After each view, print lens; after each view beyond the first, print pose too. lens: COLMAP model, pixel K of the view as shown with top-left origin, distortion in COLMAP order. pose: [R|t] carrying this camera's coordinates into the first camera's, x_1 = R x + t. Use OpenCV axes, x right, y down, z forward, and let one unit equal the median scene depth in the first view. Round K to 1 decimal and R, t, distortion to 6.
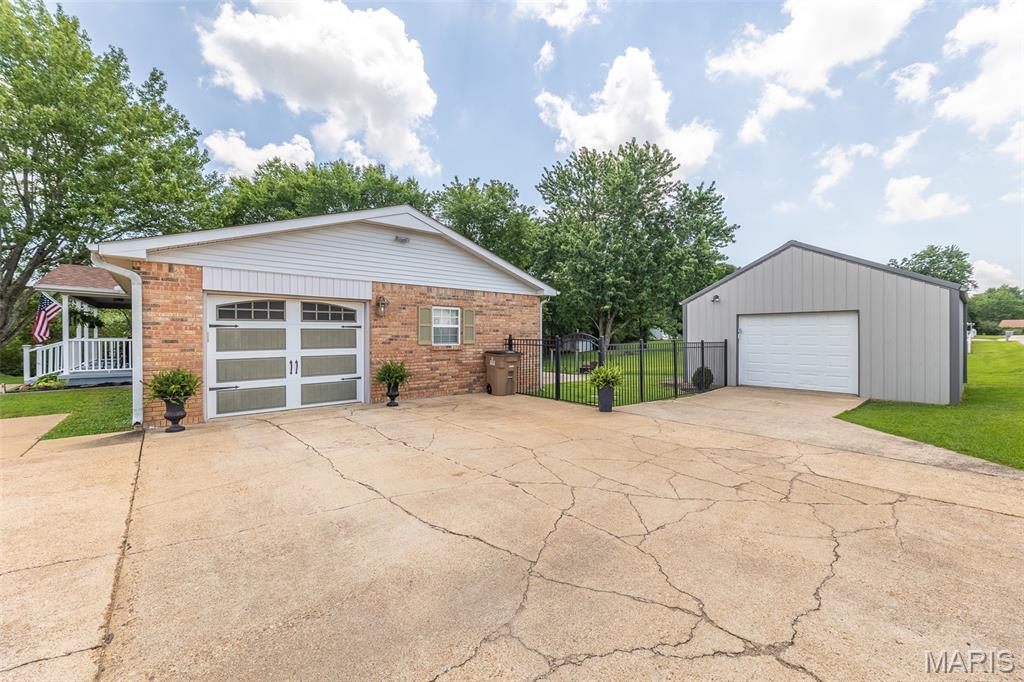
lens RADIAL K [[400.3, 0, 511.0], [0, 400.3, 332.9], [0, 0, 1]] dist [0.014711, 0.000039]
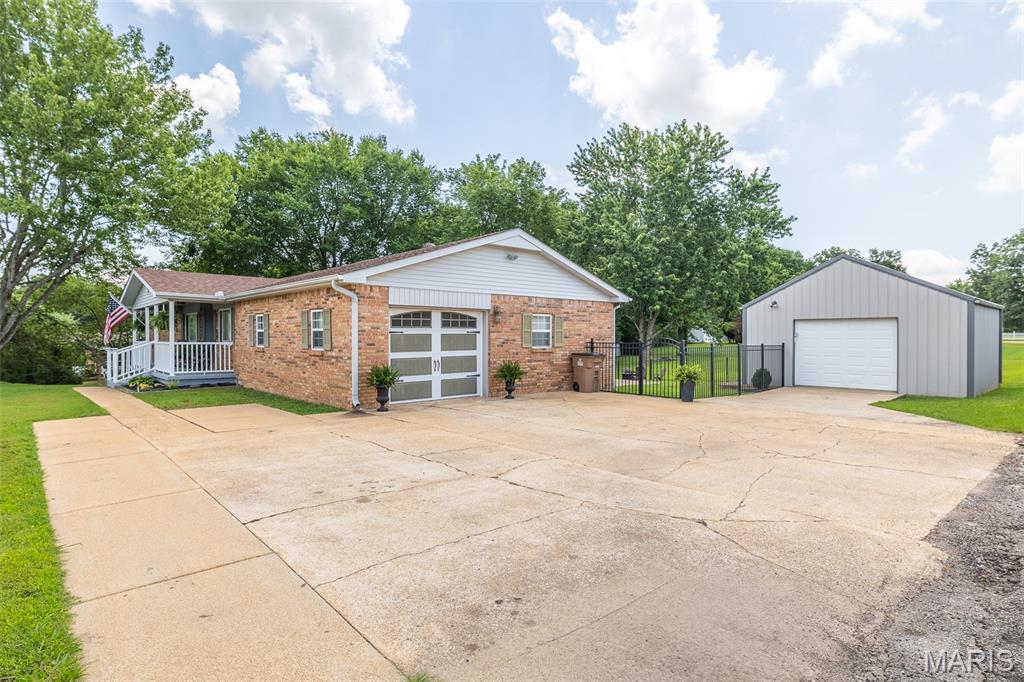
lens RADIAL K [[541.6, 0, 512.0], [0, 541.6, 341.0], [0, 0, 1]] dist [0.005560, 0.000616]
pose [[0.999442, 0.000228, 0.033395, -0.228651], [-0.000706, 0.999897, 0.014312, -0.008160], [-0.033388, -0.014327, 0.999340, -0.407060]]
